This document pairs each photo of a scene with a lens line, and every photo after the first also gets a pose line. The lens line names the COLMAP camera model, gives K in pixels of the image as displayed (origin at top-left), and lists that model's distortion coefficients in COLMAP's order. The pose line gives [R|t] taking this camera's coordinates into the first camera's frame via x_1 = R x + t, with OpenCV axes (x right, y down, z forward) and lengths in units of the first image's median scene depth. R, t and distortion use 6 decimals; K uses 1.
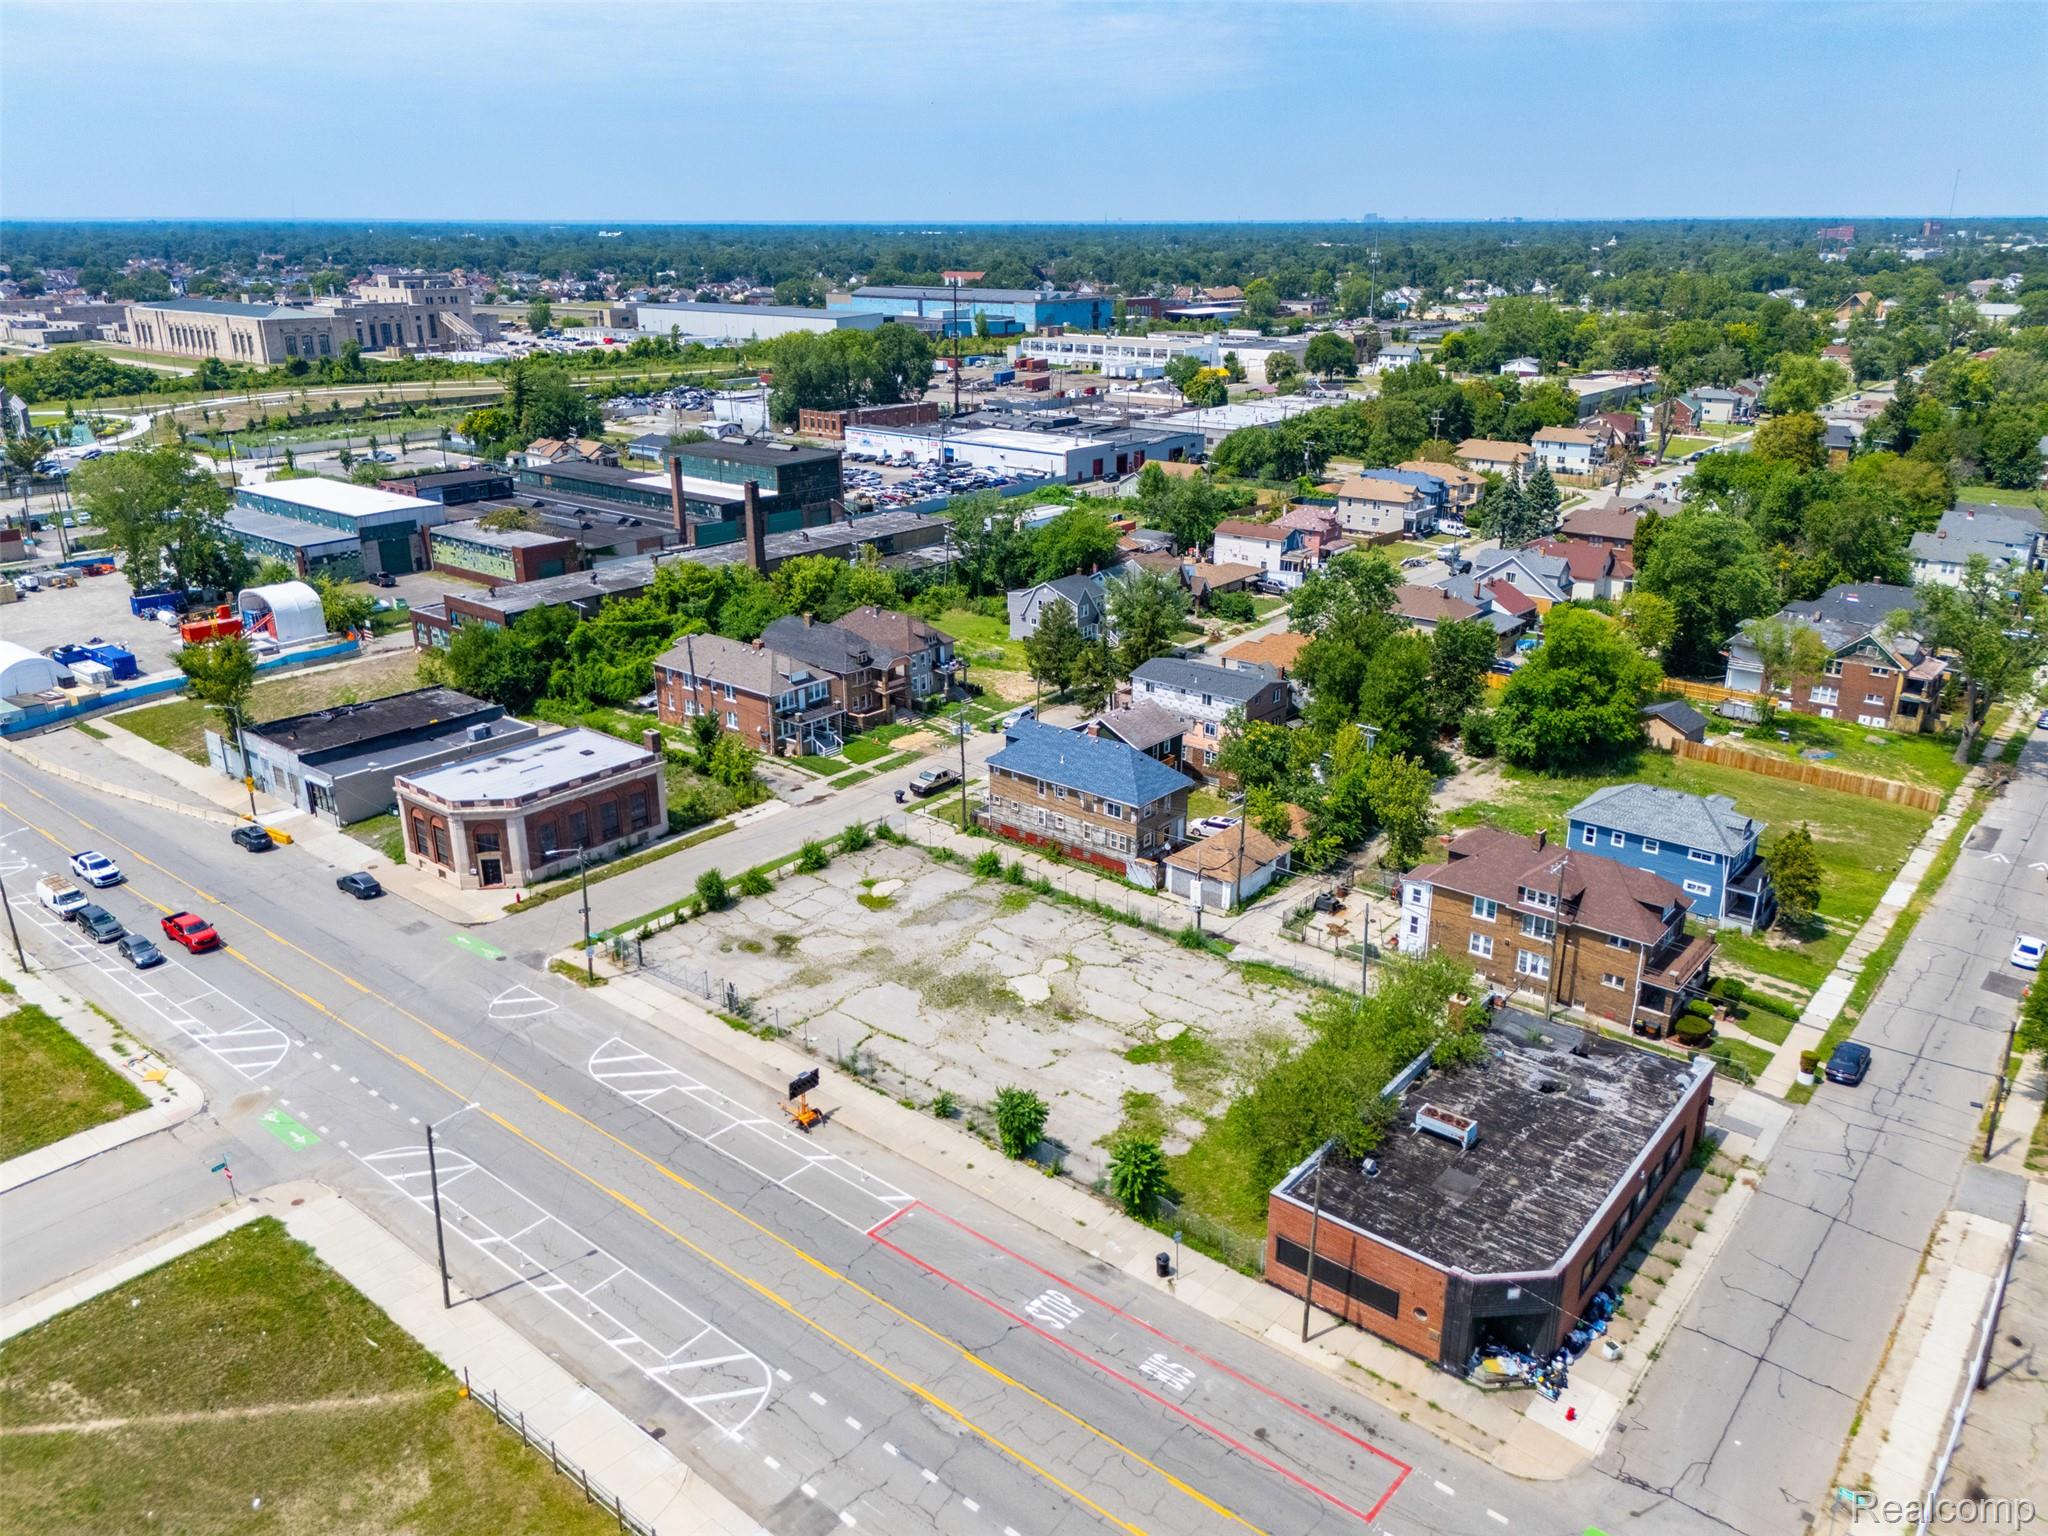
lens RADIAL K [[1507.5, 0, 1027.7], [0, 1507.5, 765.7], [0, 0, 1]] dist [0.086631, -0.099138]
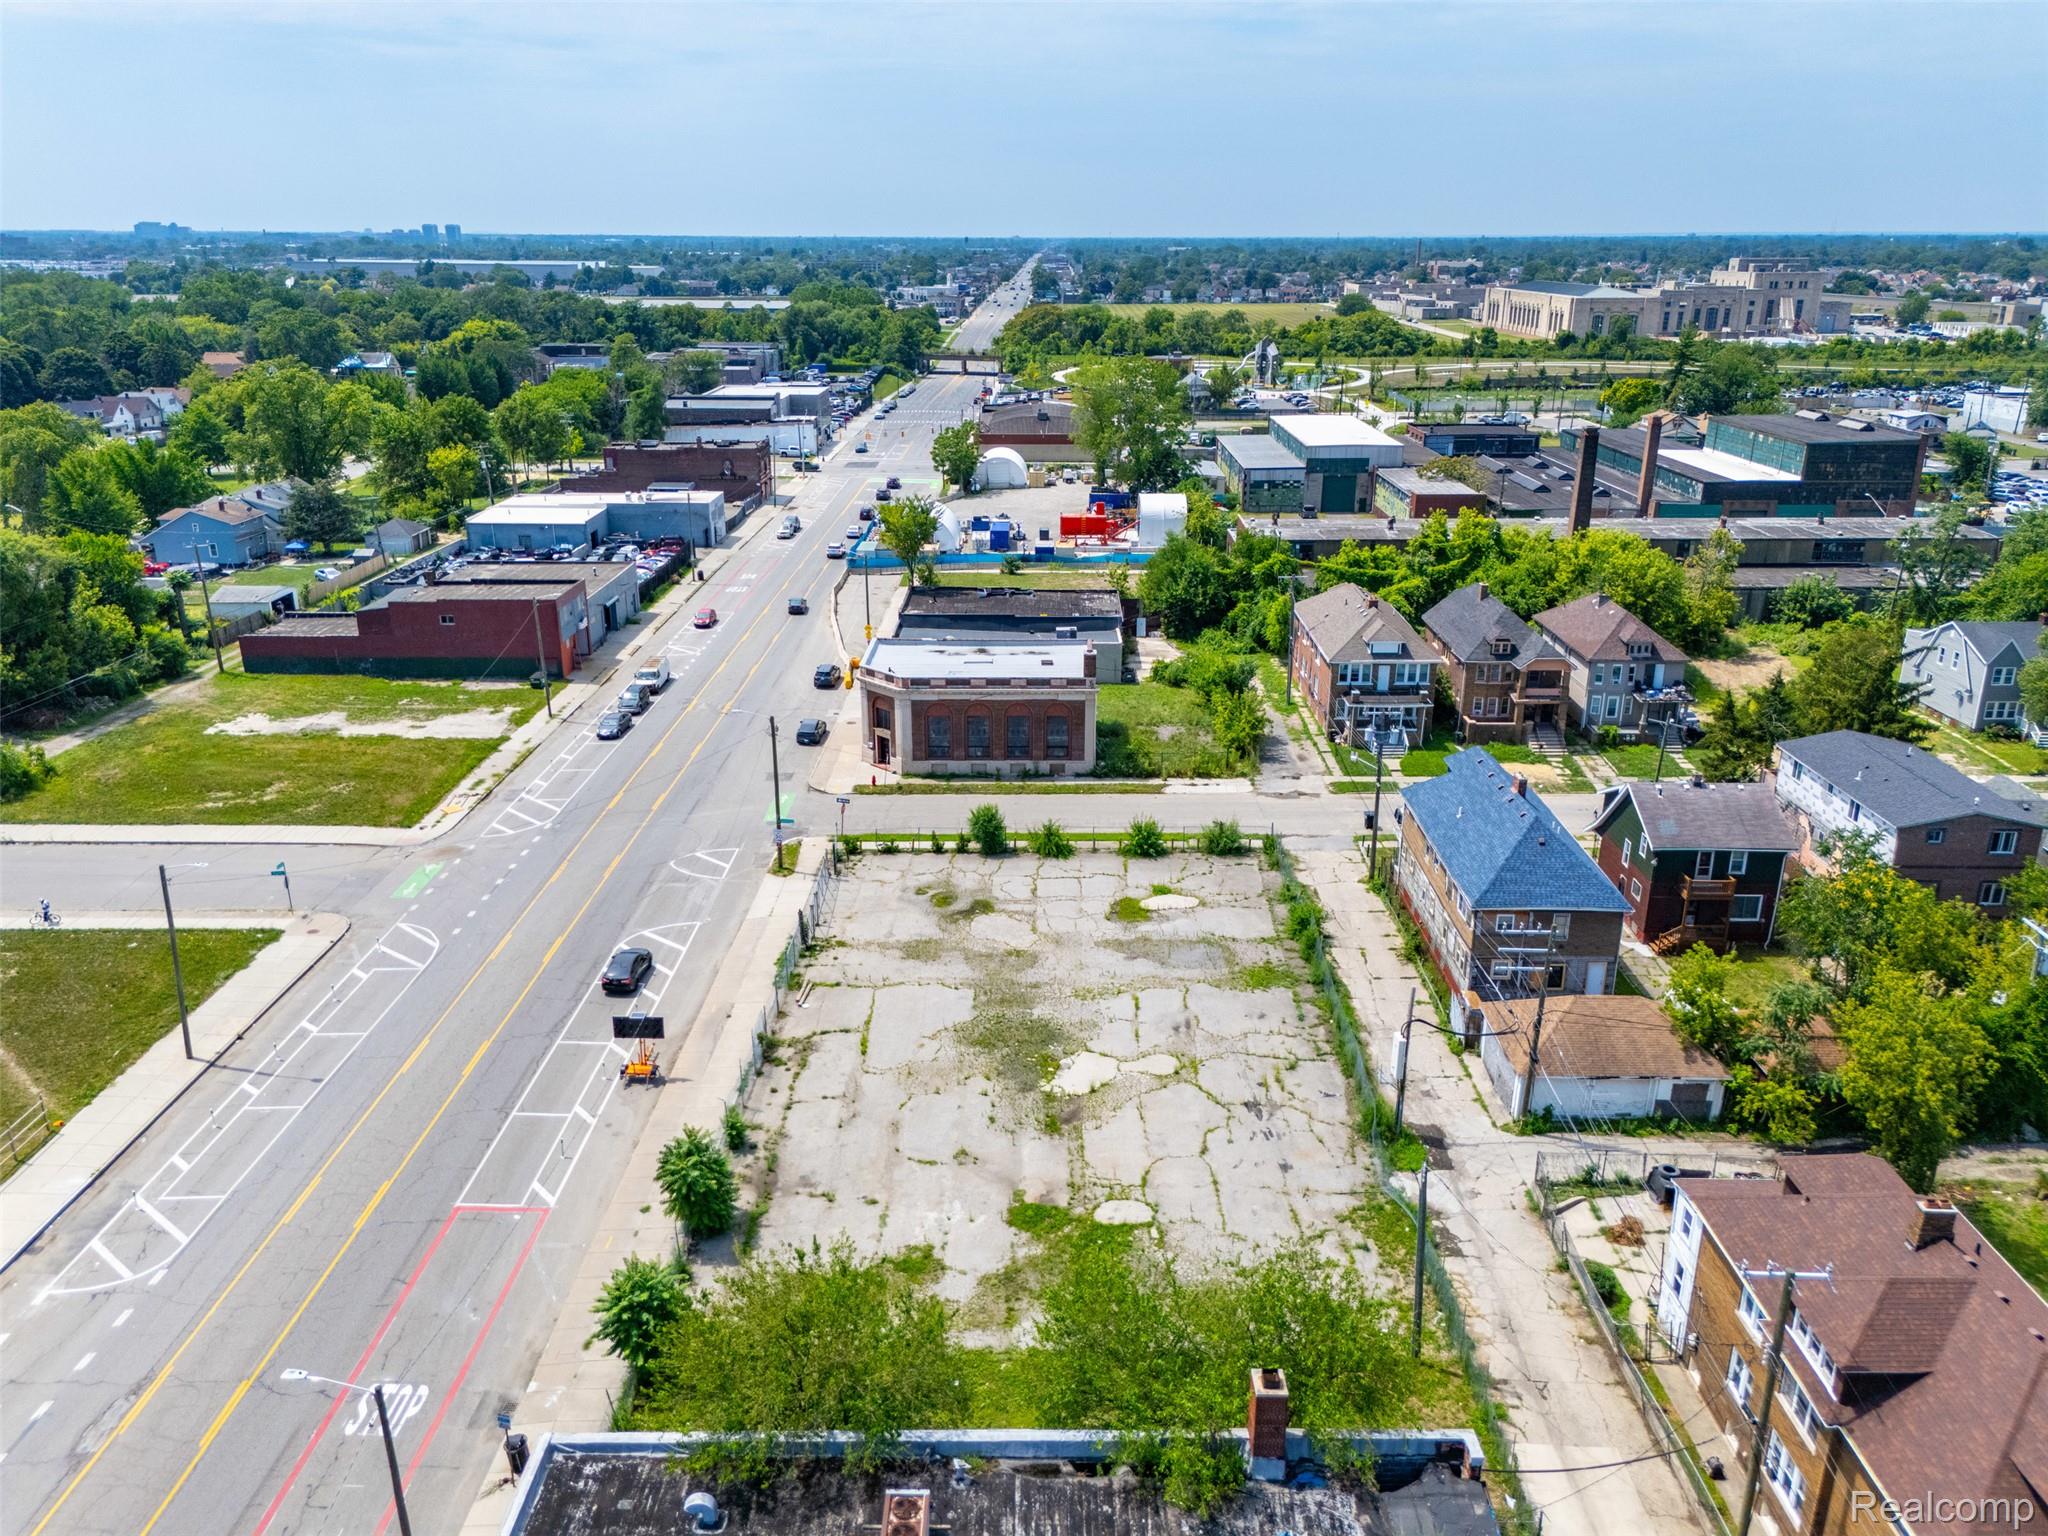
lens RADIAL K [[1507.5, 0, 1027.7], [0, 1507.5, 765.7], [0, 0, 1]] dist [0.086631, -0.099138]
pose [[0.630819, 0.256936, -0.732155, 0.395644], [-0.263025, 0.958526, 0.109757, -0.048036], [0.729990, 0.123338, 0.672237, 0.439449]]
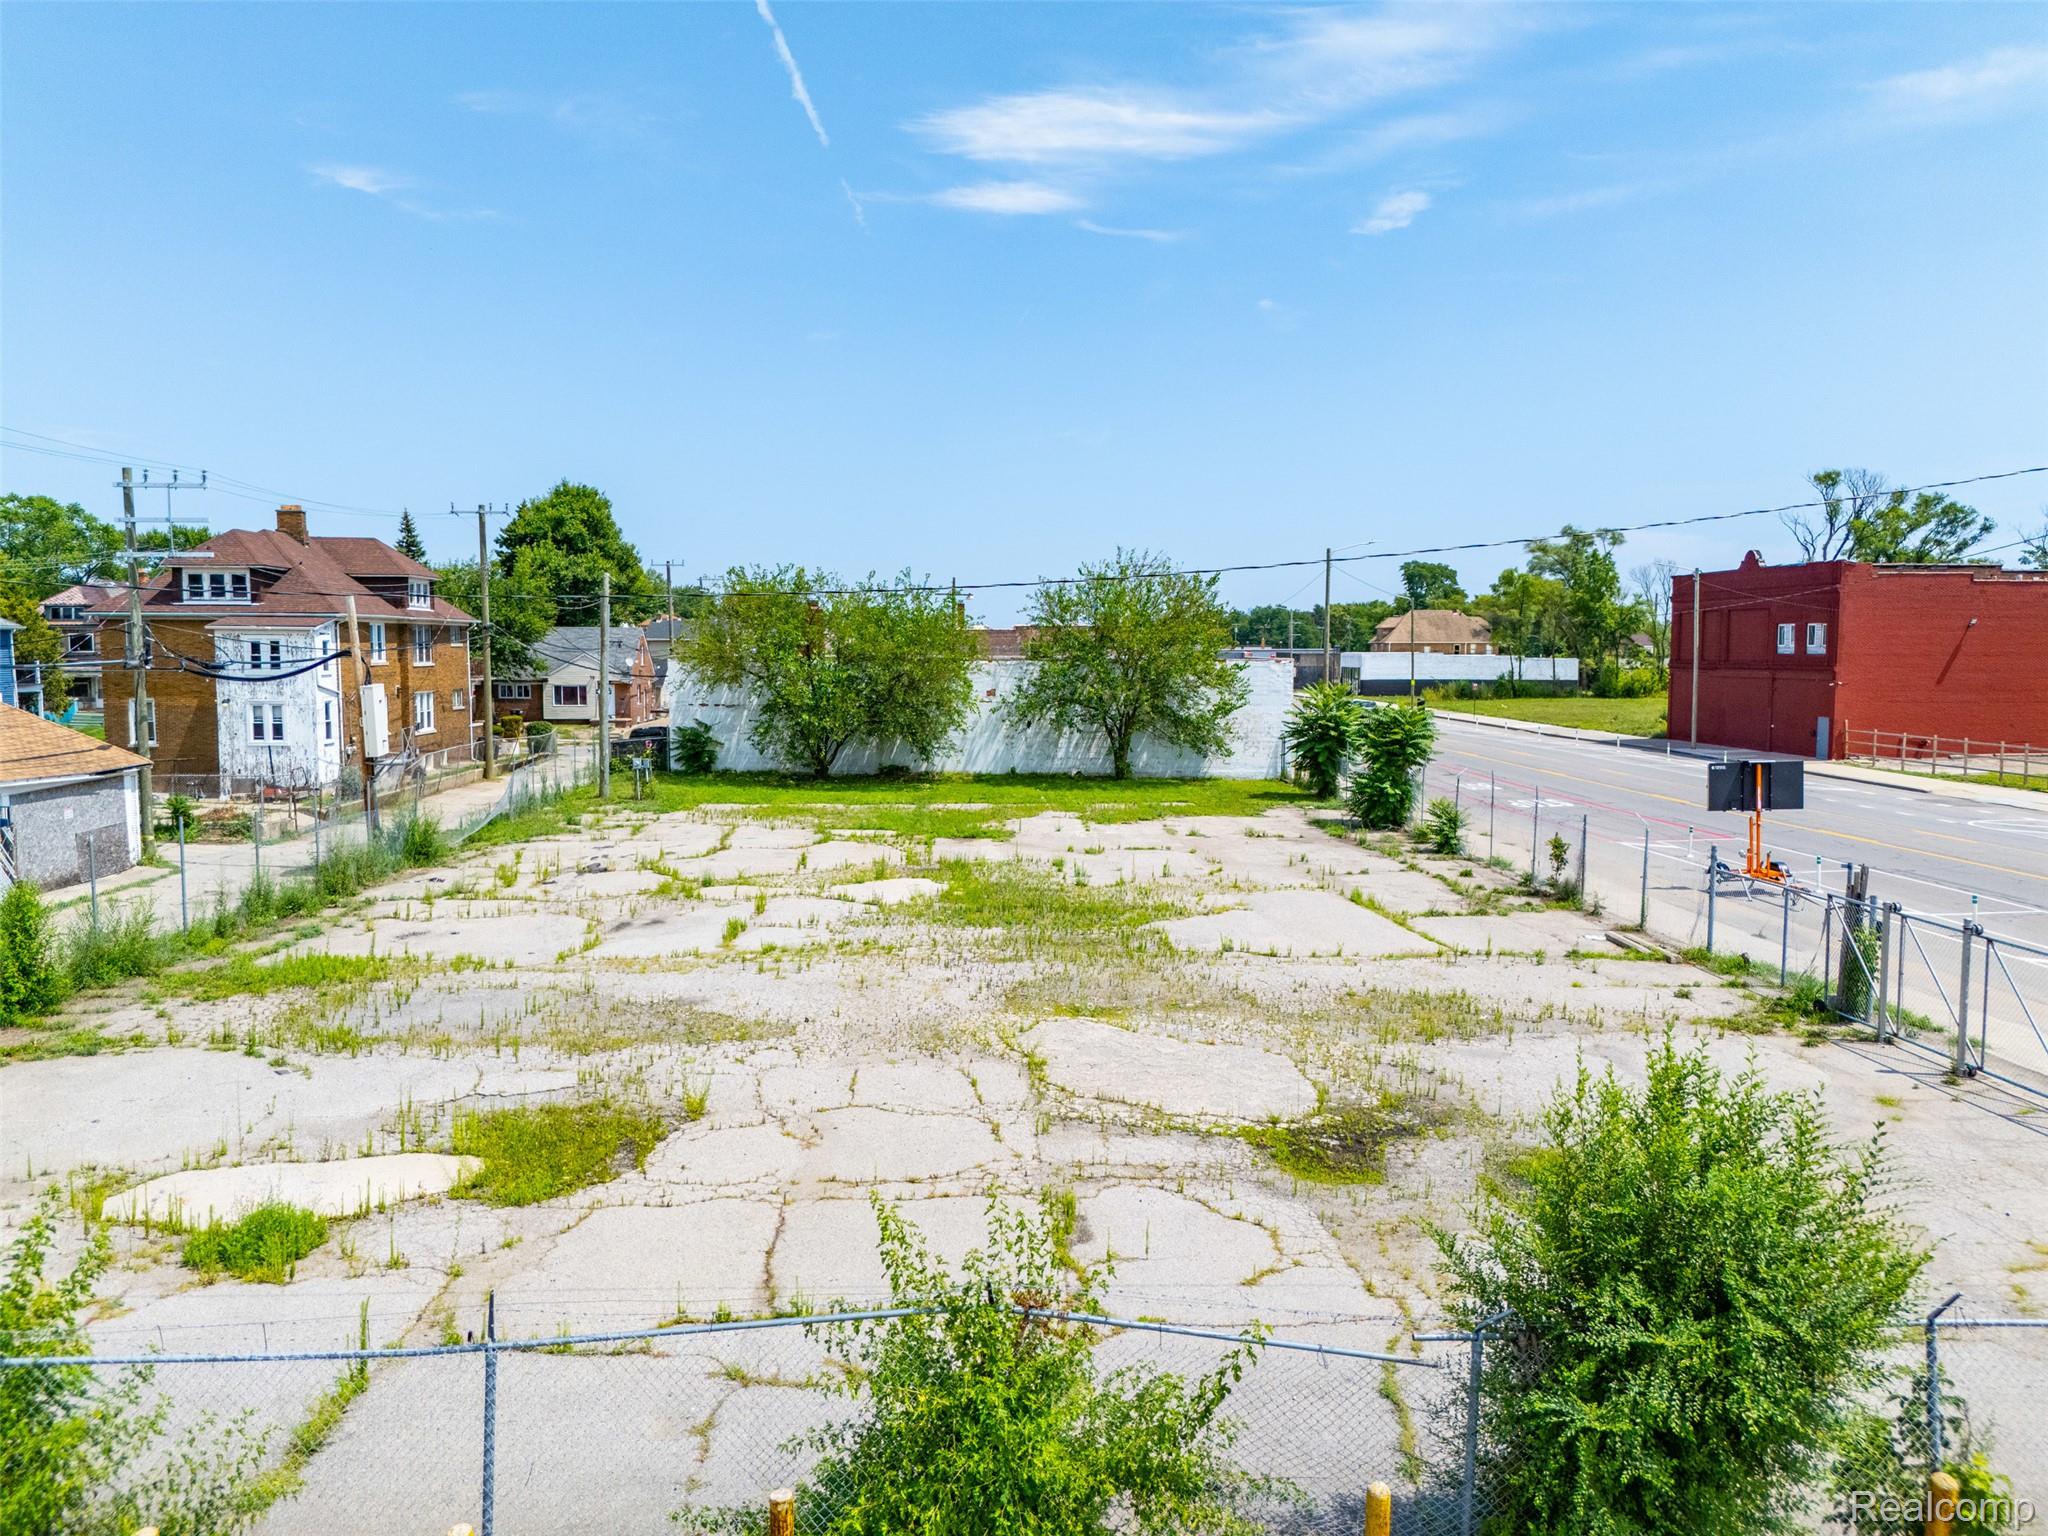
lens RADIAL K [[1507.5, 0, 1027.7], [0, 1507.5, 765.7], [0, 0, 1]] dist [0.086631, -0.099138]
pose [[-0.679423, -0.059460, 0.731334, -0.235355], [0.244152, 0.921594, 0.301751, 0.022106], [-0.691935, 0.383574, -0.611635, 1.030070]]
